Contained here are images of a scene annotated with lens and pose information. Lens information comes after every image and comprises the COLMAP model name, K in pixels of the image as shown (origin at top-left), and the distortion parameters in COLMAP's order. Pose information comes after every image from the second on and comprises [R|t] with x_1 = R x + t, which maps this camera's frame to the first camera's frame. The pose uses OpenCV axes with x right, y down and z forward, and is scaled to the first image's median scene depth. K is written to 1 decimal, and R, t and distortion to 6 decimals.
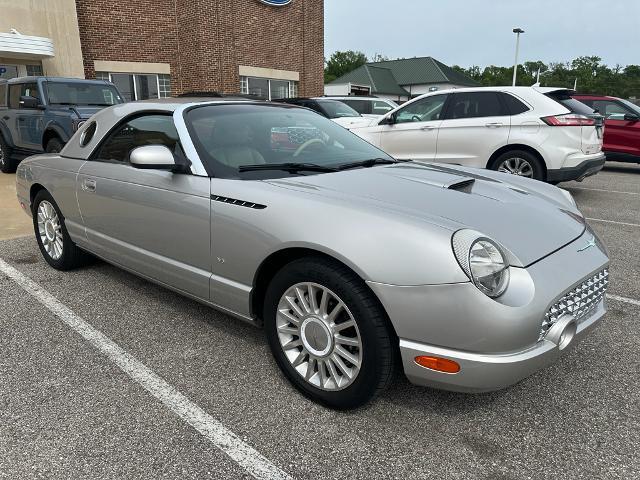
lens RADIAL K [[459.2, 0, 325.3], [0, 459.2, 241.6], [0, 0, 1]] dist [0.004399, -0.007312]
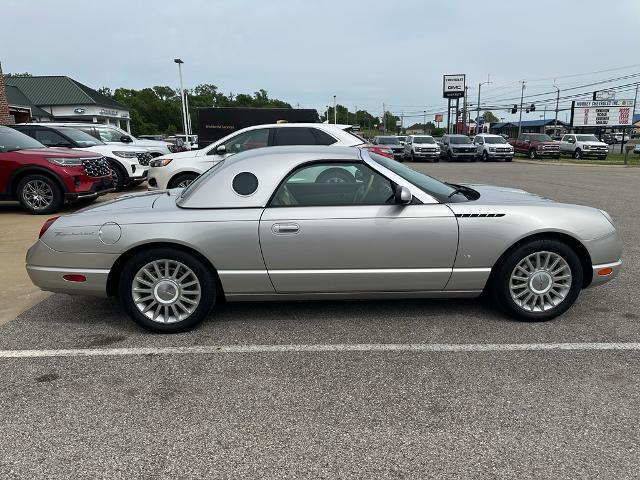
lens RADIAL K [[459.2, 0, 325.3], [0, 459.2, 241.6], [0, 0, 1]] dist [0.004399, -0.007312]
pose [[0.732712, -0.163599, 0.660582, -0.508708], [0.191933, 0.980948, 0.030050, -0.046361], [-0.652913, 0.104770, 0.750152, 0.053280]]
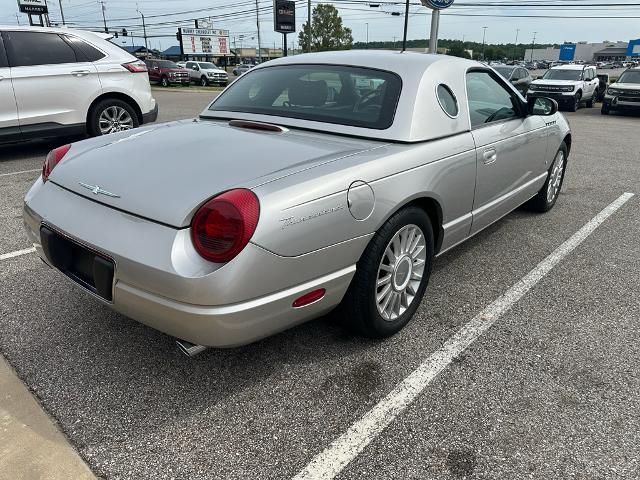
lens RADIAL K [[459.2, 0, 325.3], [0, 459.2, 241.6], [0, 0, 1]] dist [0.004399, -0.007312]
pose [[-0.011511, -0.363235, 0.931626, -0.608530], [0.253220, 0.900260, 0.354134, -0.157549], [-0.967340, 0.239983, 0.081616, 0.558126]]
